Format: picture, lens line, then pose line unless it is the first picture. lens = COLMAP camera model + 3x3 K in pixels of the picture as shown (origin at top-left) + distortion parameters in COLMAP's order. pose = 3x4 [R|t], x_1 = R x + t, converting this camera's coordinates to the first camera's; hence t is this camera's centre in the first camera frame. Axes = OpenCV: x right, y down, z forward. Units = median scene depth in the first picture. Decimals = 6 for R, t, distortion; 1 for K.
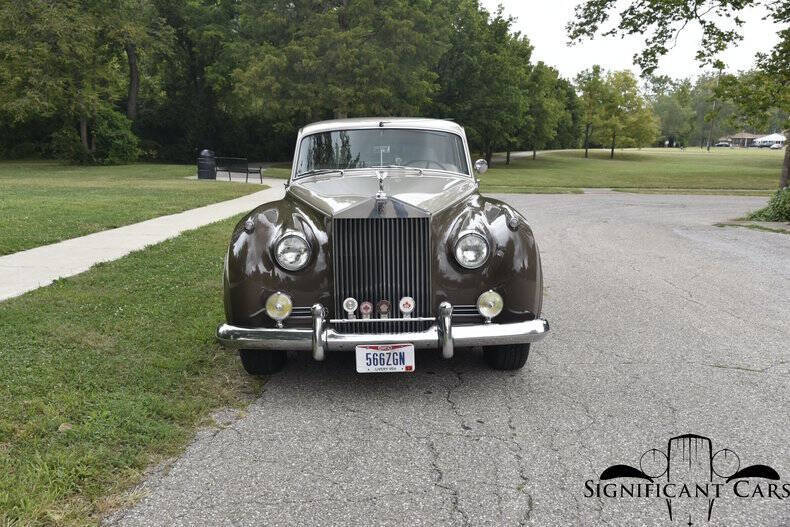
lens RADIAL K [[756.2, 0, 393.2], [0, 756.2, 263.2], [0, 0, 1]] dist [0.028846, 0.096104]
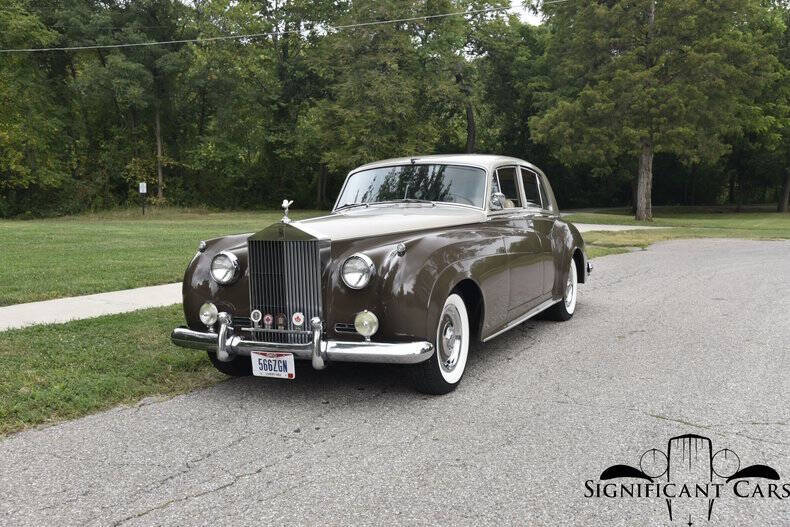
lens RADIAL K [[756.2, 0, 393.2], [0, 756.2, 263.2], [0, 0, 1]] dist [0.028846, 0.096104]
pose [[0.895687, 0.028640, -0.443762, 0.436690], [-0.055902, 0.997259, -0.048470, 0.013405], [0.441158, 0.068221, 0.894833, 0.041784]]
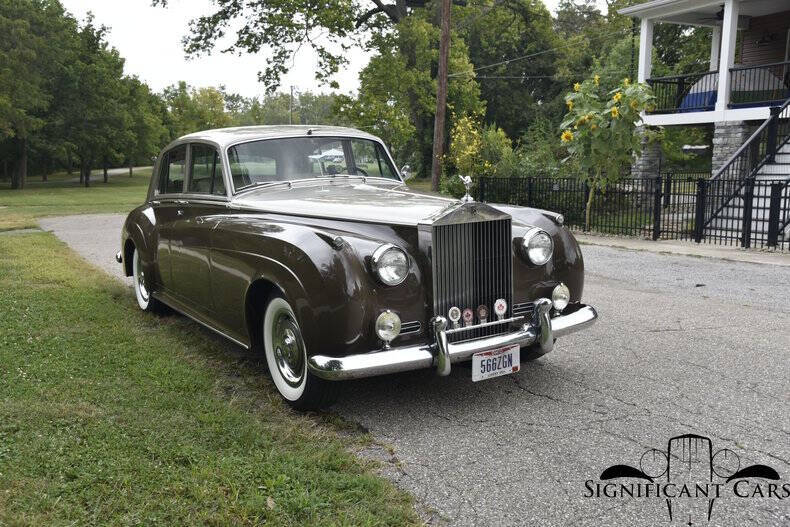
lens RADIAL K [[756.2, 0, 393.2], [0, 756.2, 263.2], [0, 0, 1]] dist [0.028846, 0.096104]
pose [[0.861235, -0.092811, 0.499660, -0.412646], [0.103038, 0.994652, 0.007155, -0.016774], [-0.497651, 0.045322, 0.866192, 0.138082]]
